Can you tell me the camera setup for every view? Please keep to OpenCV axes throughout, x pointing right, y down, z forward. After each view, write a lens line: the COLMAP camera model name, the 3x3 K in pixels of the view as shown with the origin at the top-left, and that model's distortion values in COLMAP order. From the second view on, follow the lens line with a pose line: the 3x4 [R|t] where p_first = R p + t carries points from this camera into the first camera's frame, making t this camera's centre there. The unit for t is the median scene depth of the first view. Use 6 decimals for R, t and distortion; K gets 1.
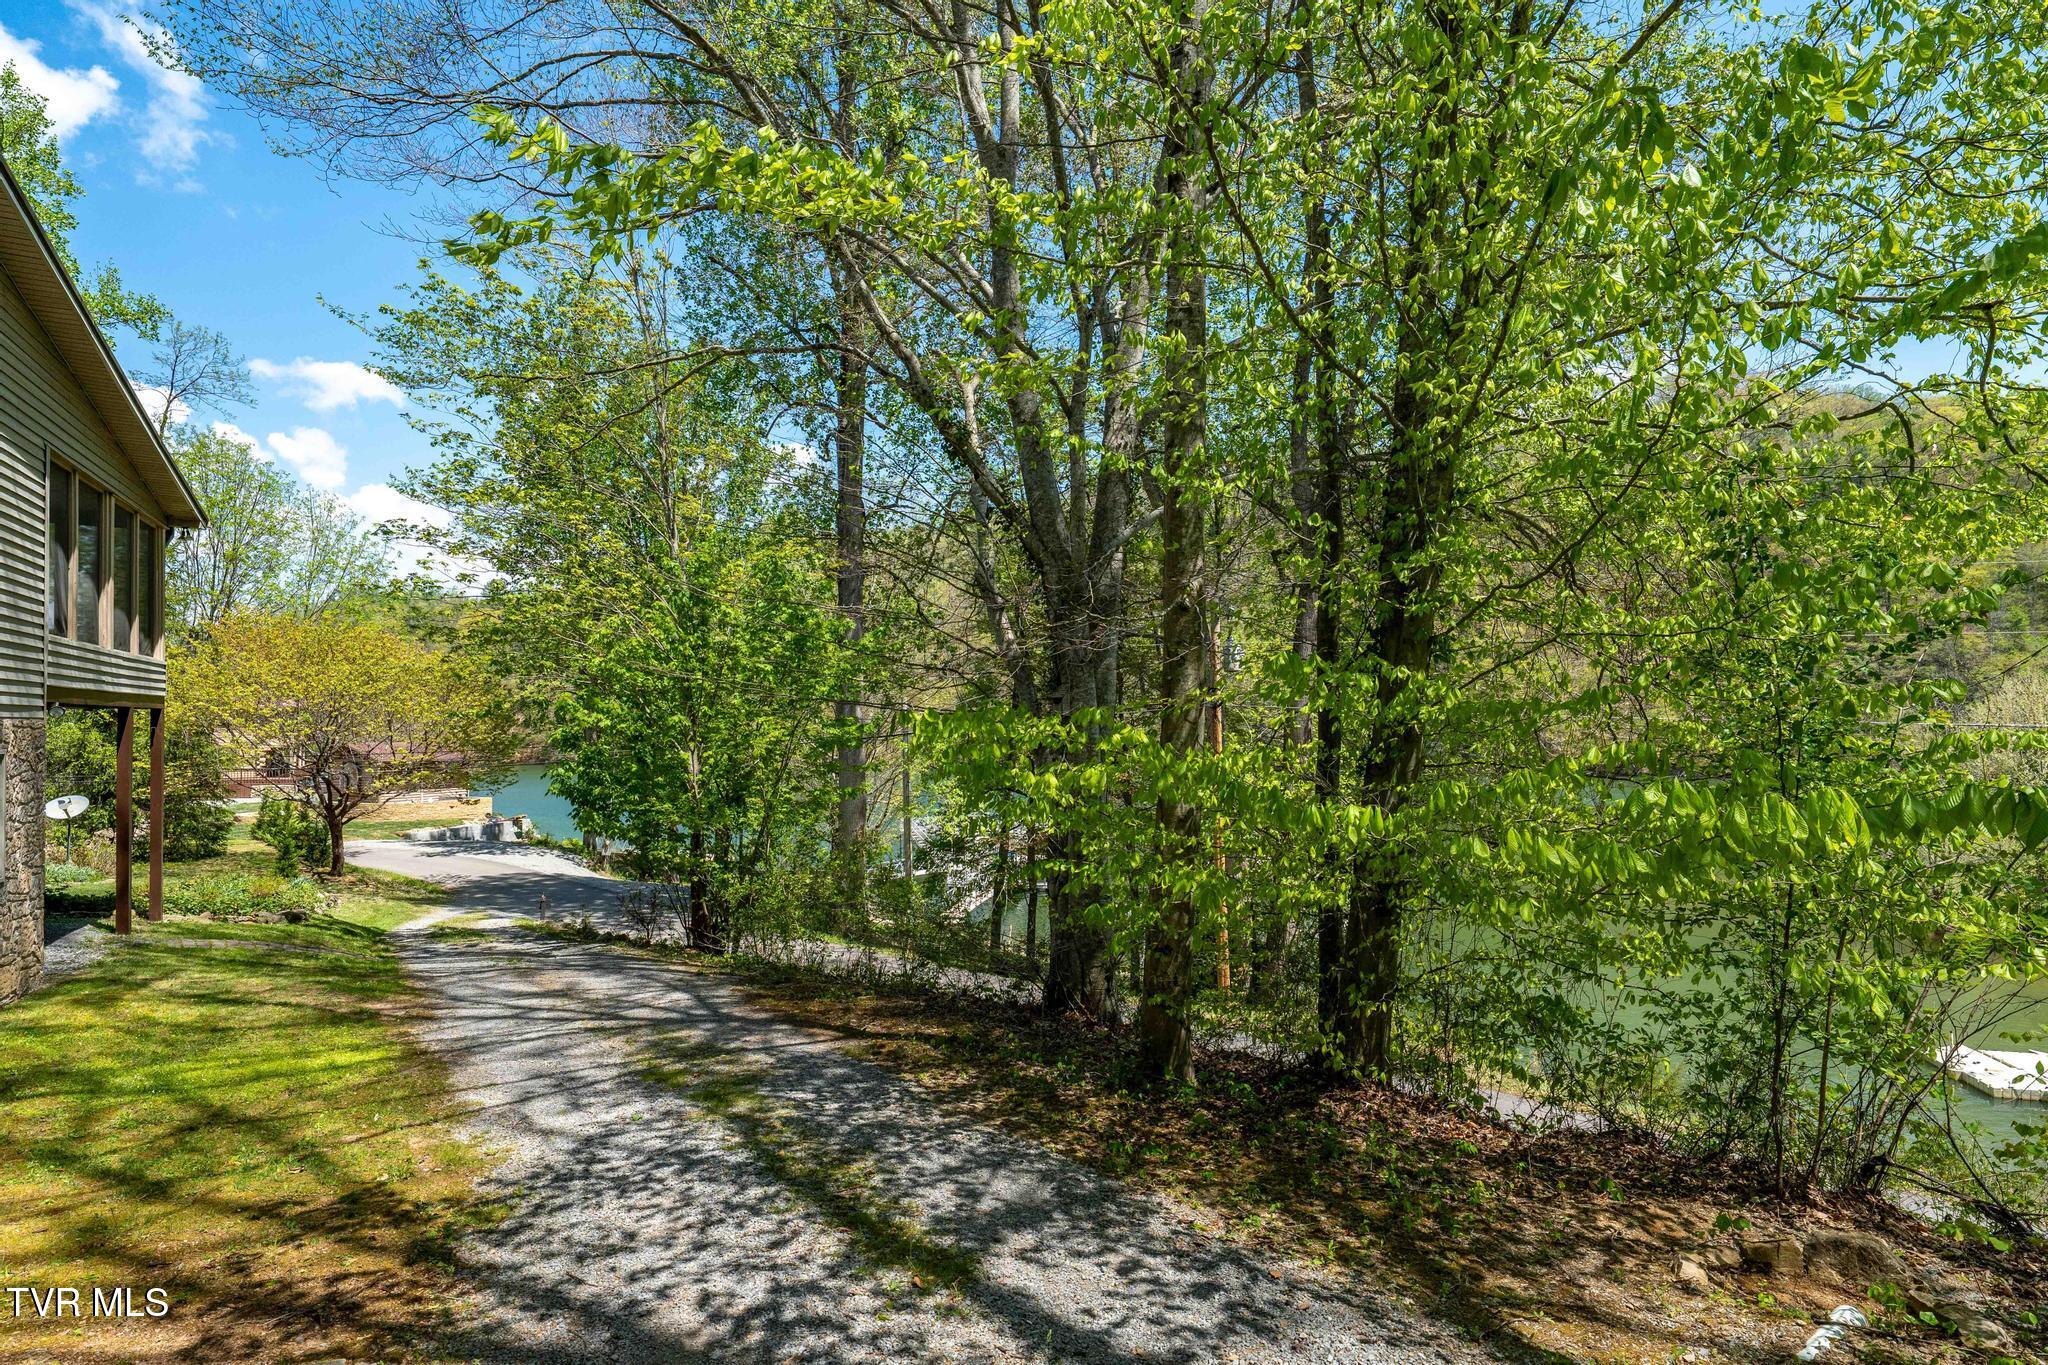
lens RADIAL K [[1058.4, 0, 1024.0], [0, 1058.4, 682.5], [0, 0, 1]] dist [-0.002370, 0.000108]
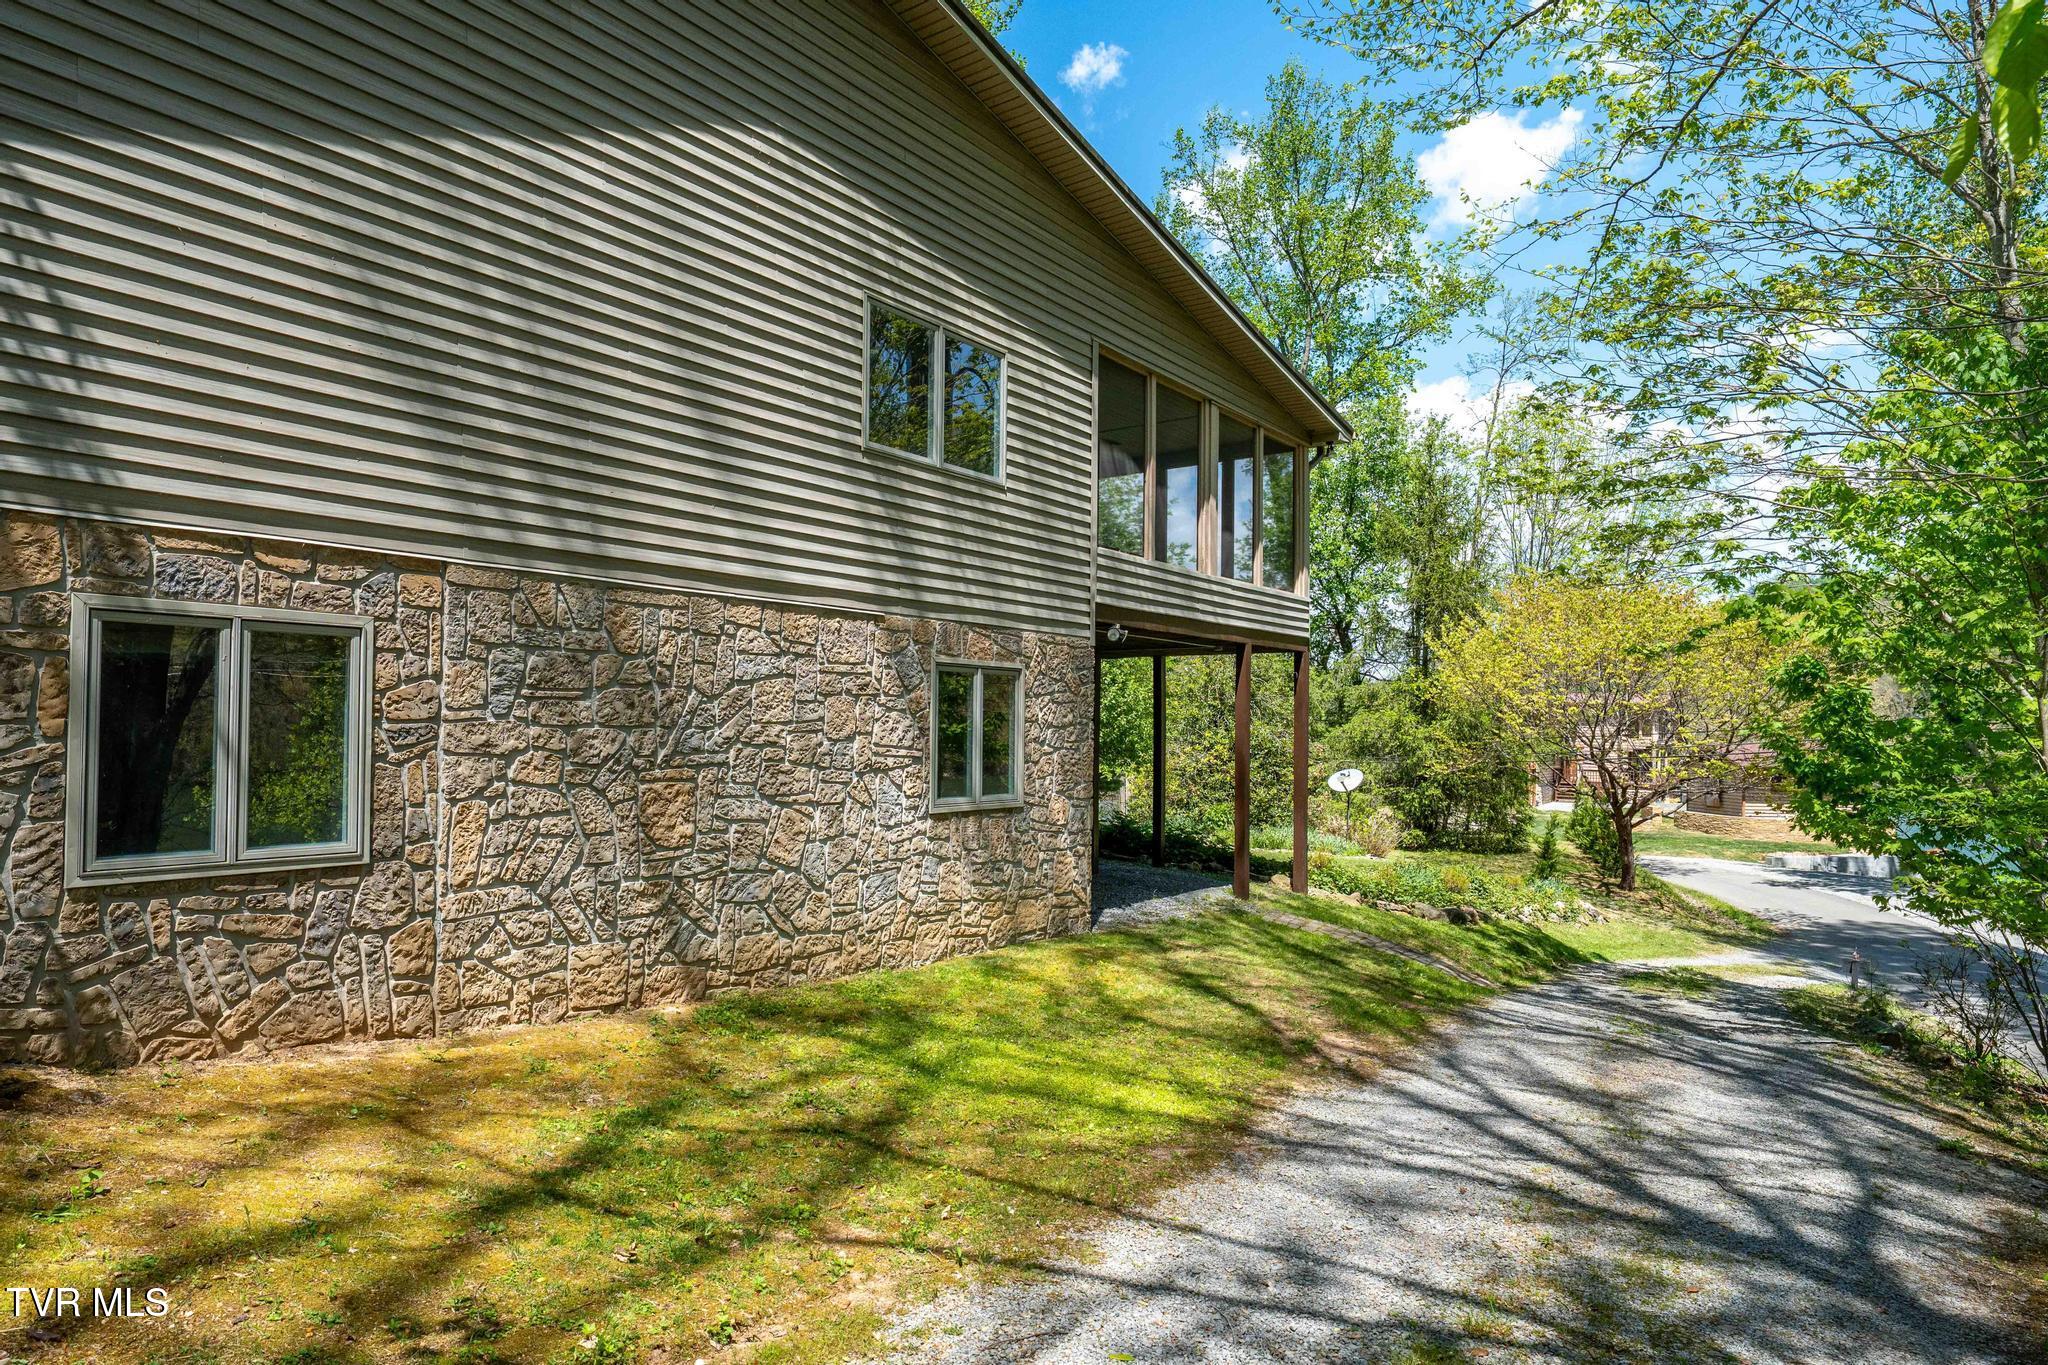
lens RADIAL K [[1253.4, 0, 1024.0], [0, 1253.4, 682.5], [0, 0, 1]] dist [0.003586, 0.000908]
pose [[0.444744, -0.017128, -0.895494, 0.014562], [0.014937, 0.999820, -0.011705, 0.082932], [0.895533, -0.008170, 0.444919, 0.459622]]
